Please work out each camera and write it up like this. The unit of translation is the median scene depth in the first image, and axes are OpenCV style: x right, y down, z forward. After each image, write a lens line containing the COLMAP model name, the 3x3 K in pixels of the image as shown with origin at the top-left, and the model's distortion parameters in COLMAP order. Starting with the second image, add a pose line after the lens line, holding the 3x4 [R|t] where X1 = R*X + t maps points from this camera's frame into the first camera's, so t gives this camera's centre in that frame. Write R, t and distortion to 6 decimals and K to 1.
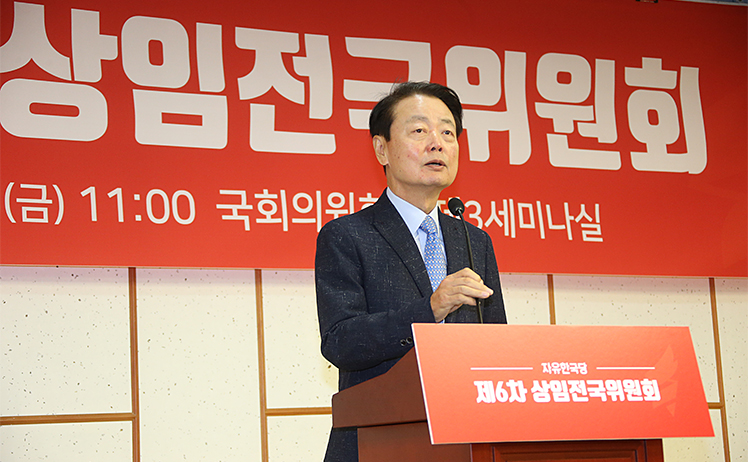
lens RADIAL K [[1927.6, 0, 426.0], [0, 1927.6, 229.5], [0, 0, 1]] dist [0.511712, 0.000000]
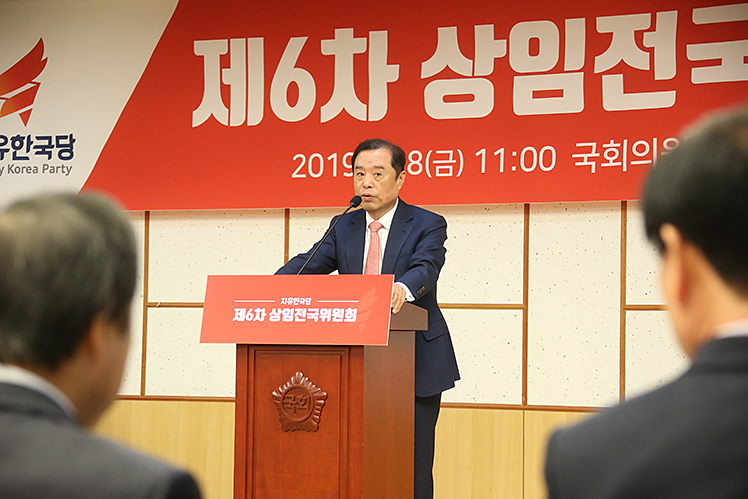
lens RADIAL K [[2249.7, 0, 373.6], [0, 2249.7, 247.8], [0, 0, 1]] dist [0.763006, 0.000000]
pose [[0.547871, 0.015429, -0.836421, 1.138478], [0.074257, 0.994986, 0.066994, -0.064355], [0.833261, -0.098814, 0.543978, 0.014298]]
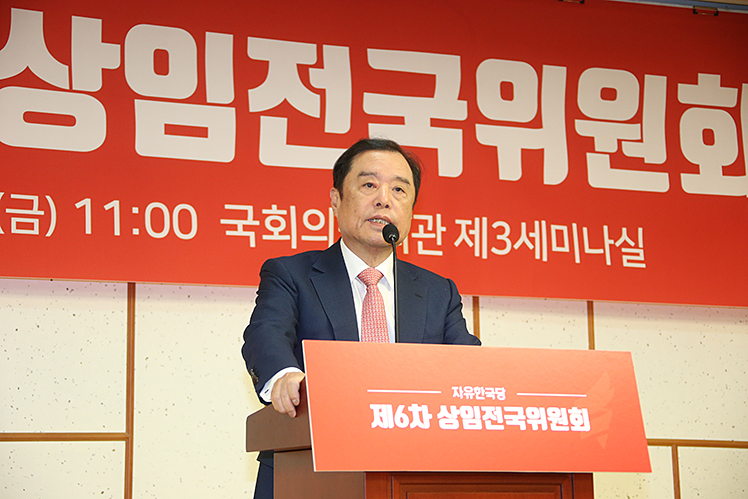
lens RADIAL K [[1904.1, 0, 405.7], [0, 1904.1, 245.6], [0, 0, 1]] dist [0.565222, 0.000000]
pose [[0.993040, 0.017360, -0.116488, 0.094599], [-0.018547, 0.999787, -0.009106, 0.007072], [0.116305, 0.011203, 0.993150, 0.062338]]
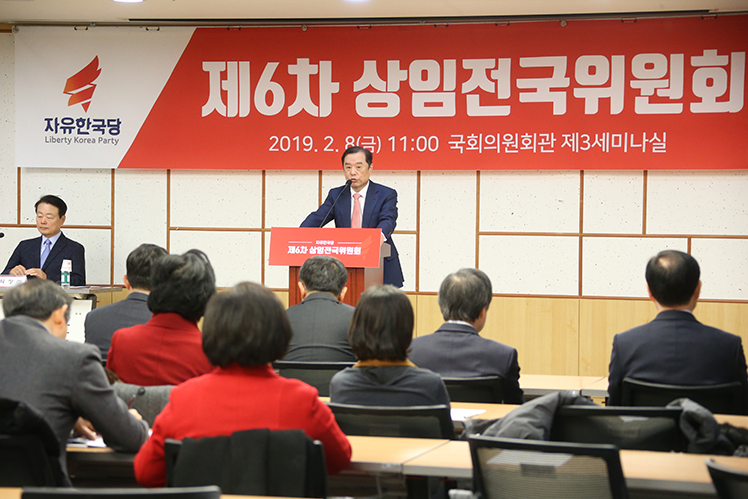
lens RADIAL K [[2249.7, 0, 388.0], [0, 2249.7, 226.0], [0, 0, 1]] dist [0.763006, 0.000000]
pose [[0.669650, 0.063784, -0.739933, 1.780703], [0.058423, 0.988694, 0.138101, -0.280619], [0.740376, -0.135708, 0.658352, -0.786220]]
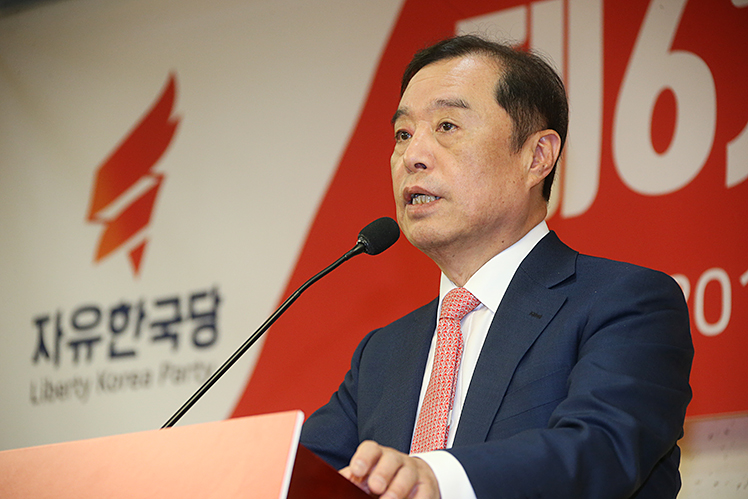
lens RADIAL K [[3302.0, 0, 374.1], [0, 3302.0, 249.1], [0, 0, 1]] dist [1.321880, 0.000000]
pose [[0.203921, -0.141108, -0.968765, 0.585489], [0.084478, 0.988403, -0.126187, 0.075419], [0.975336, -0.056108, 0.213476, 0.605611]]
